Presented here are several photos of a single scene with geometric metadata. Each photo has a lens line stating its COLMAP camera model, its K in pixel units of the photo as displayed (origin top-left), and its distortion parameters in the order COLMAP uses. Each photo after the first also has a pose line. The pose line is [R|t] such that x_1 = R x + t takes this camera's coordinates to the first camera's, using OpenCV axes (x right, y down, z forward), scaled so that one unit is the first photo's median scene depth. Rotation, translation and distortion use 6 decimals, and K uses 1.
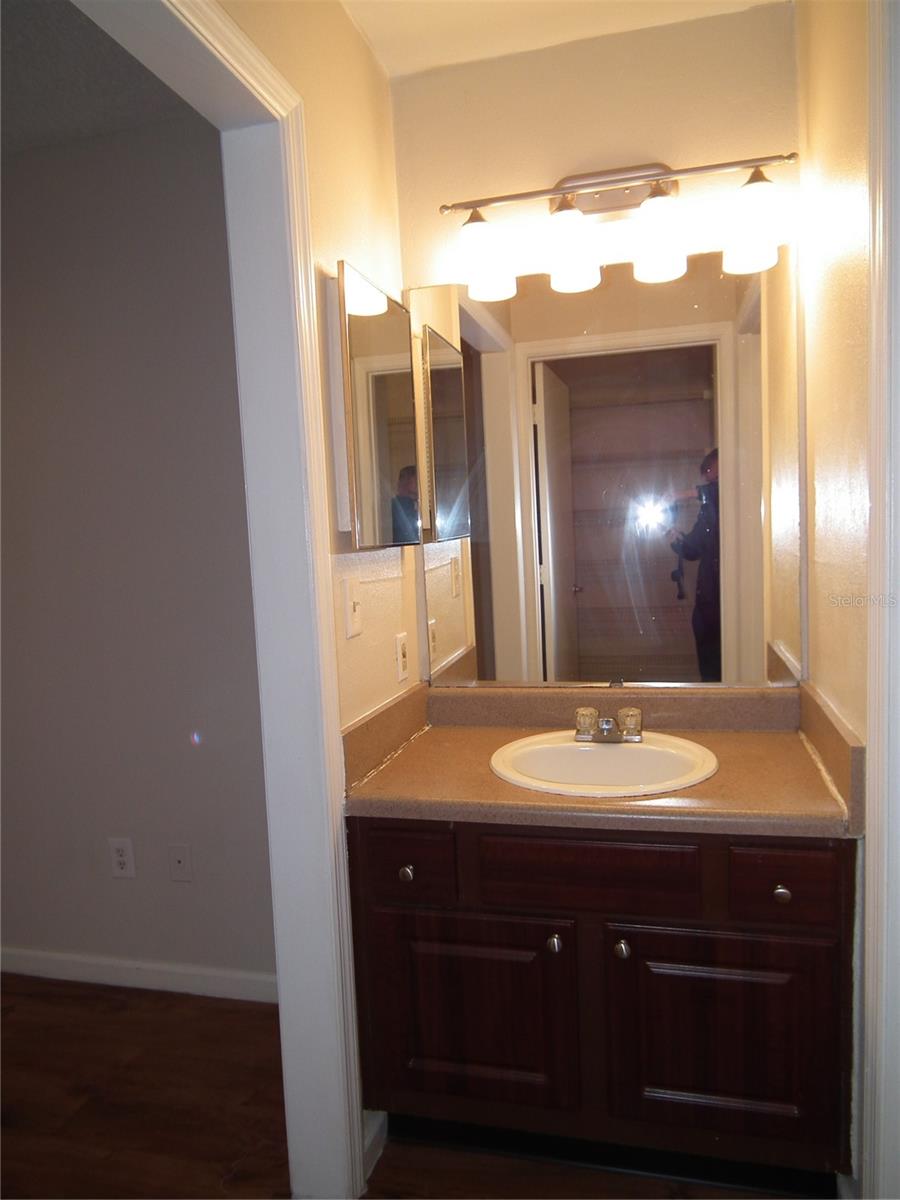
lens RADIAL K [[825.8, 0, 450.0], [0, 825.8, 600.0], [0, 0, 1]] dist [-0.004403, -0.012572]
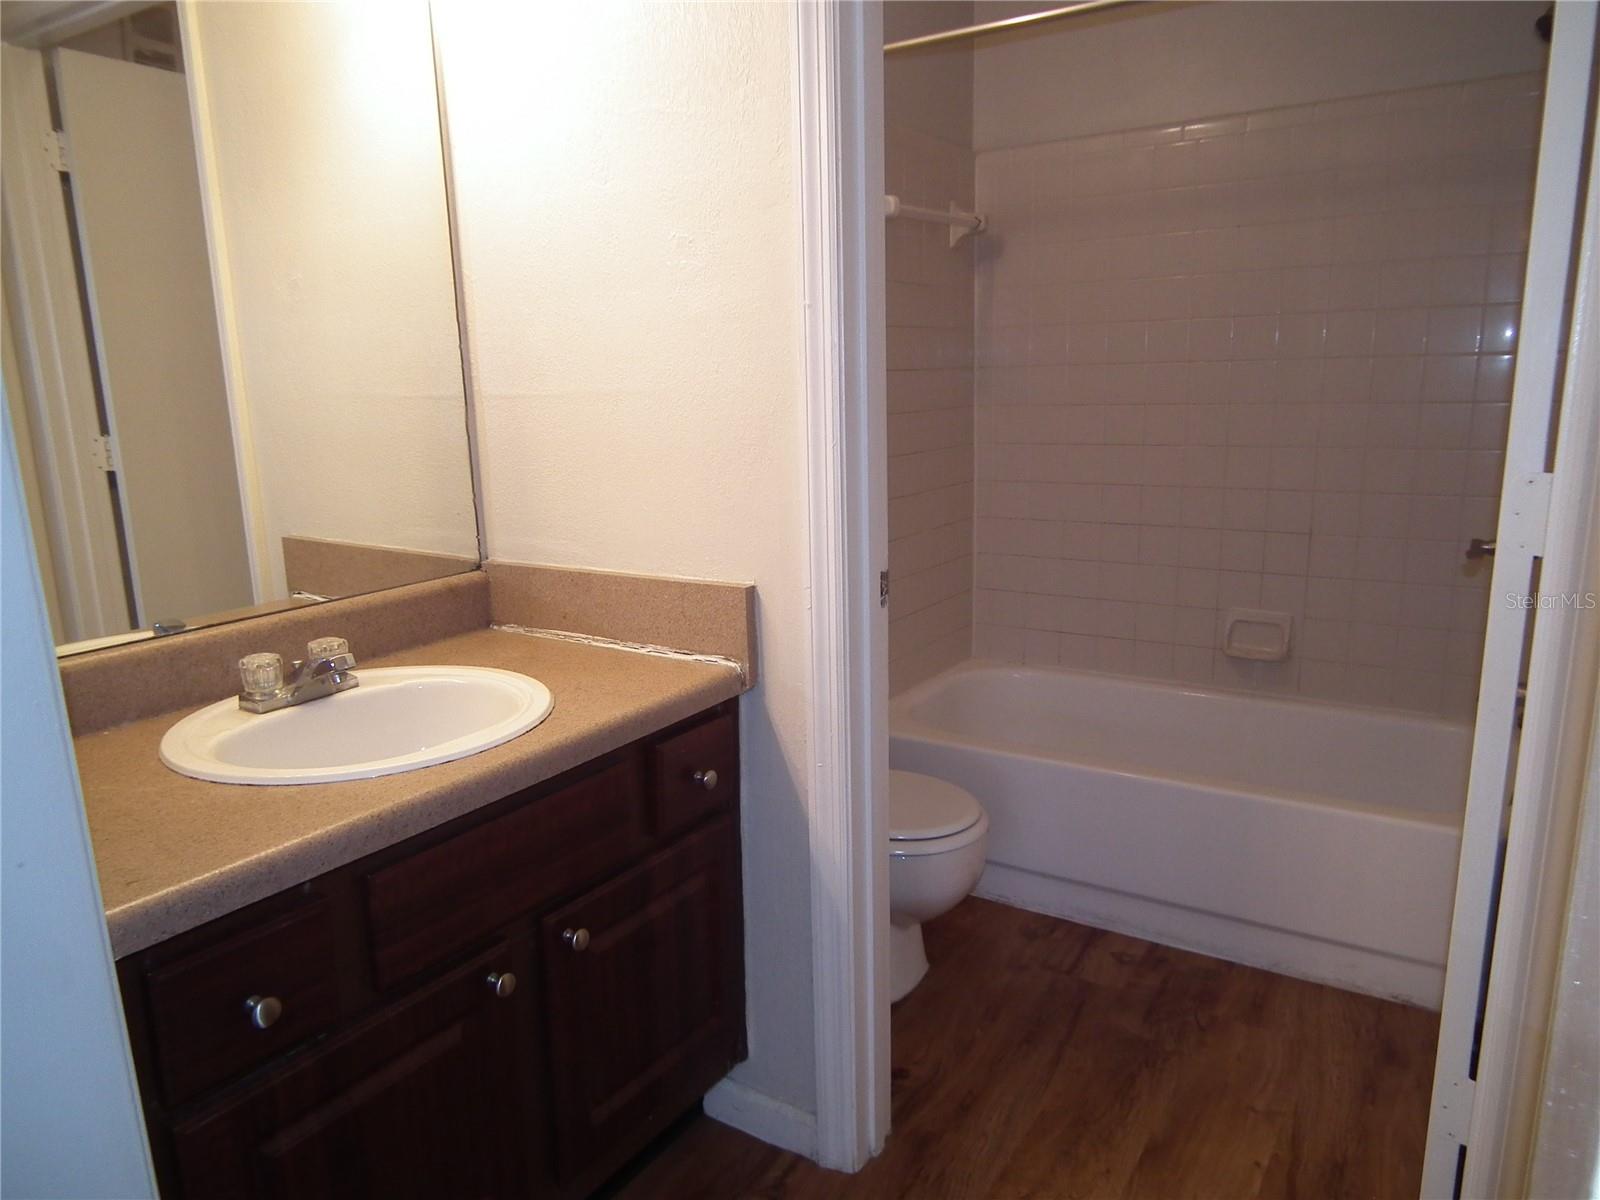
lens RADIAL K [[1101.1, 0, 798.3], [0, 1101.1, 616.2], [0, 0, 1]] dist [-0.004403, -0.012572]
pose [[0.317799, -0.163901, 0.933885, -0.512524], [0.087484, 0.985813, 0.143244, 0.035116], [-0.944114, 0.036177, 0.327629, 0.473019]]
